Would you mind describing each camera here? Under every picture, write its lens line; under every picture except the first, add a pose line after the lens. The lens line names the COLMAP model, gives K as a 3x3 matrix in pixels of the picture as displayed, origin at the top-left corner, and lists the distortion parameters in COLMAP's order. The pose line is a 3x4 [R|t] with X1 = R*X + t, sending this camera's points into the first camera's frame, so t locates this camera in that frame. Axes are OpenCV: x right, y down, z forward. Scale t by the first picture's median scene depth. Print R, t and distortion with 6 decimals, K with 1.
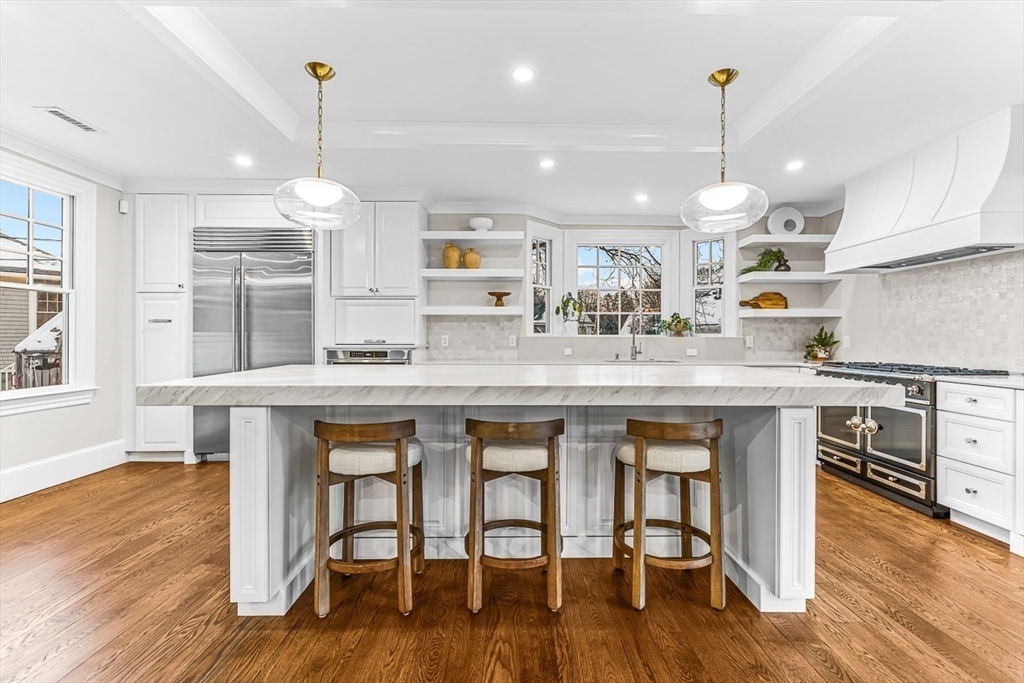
lens RADIAL K [[458.6, 0, 510.7], [0, 458.6, 336.9], [0, 0, 1]] dist [-0.002035, -0.000307]
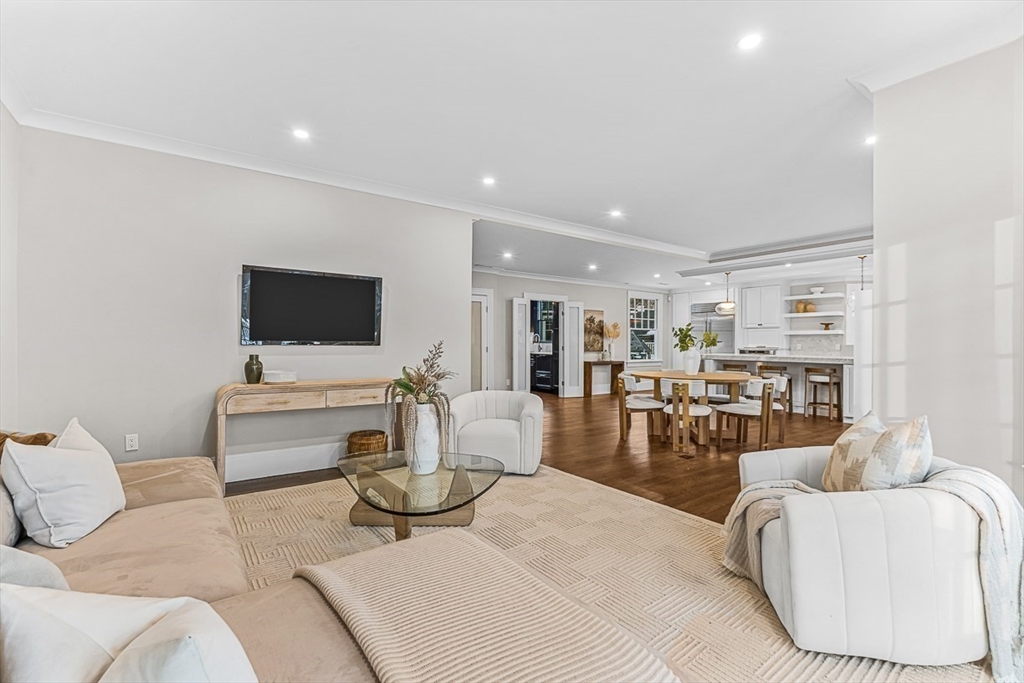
lens RADIAL K [[458.6, 0, 508.4], [0, 458.6, 340.9], [0, 0, 1]] dist [-0.002035, -0.000307]
pose [[0.593217, 0.001487, -0.805041, 0.783398], [-0.005251, 0.999984, -0.002022, -0.006742], [0.805026, 0.005427, 0.593215, -1.359472]]
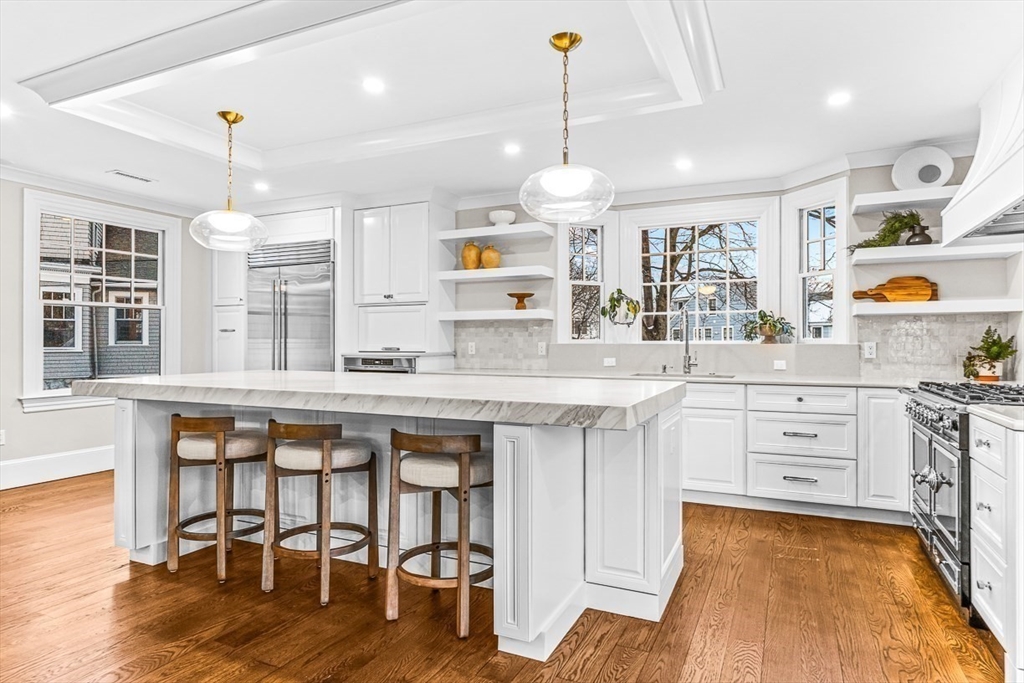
lens RADIAL K [[582.2, 0, 508.2], [0, 582.2, 338.3], [0, 0, 1]] dist [0.002349, -0.002793]
pose [[0.902250, -0.005157, -0.431182, 0.439156], [0.002164, 0.999970, -0.007432, -0.002640], [0.431207, 0.005773, 0.902234, -0.013495]]
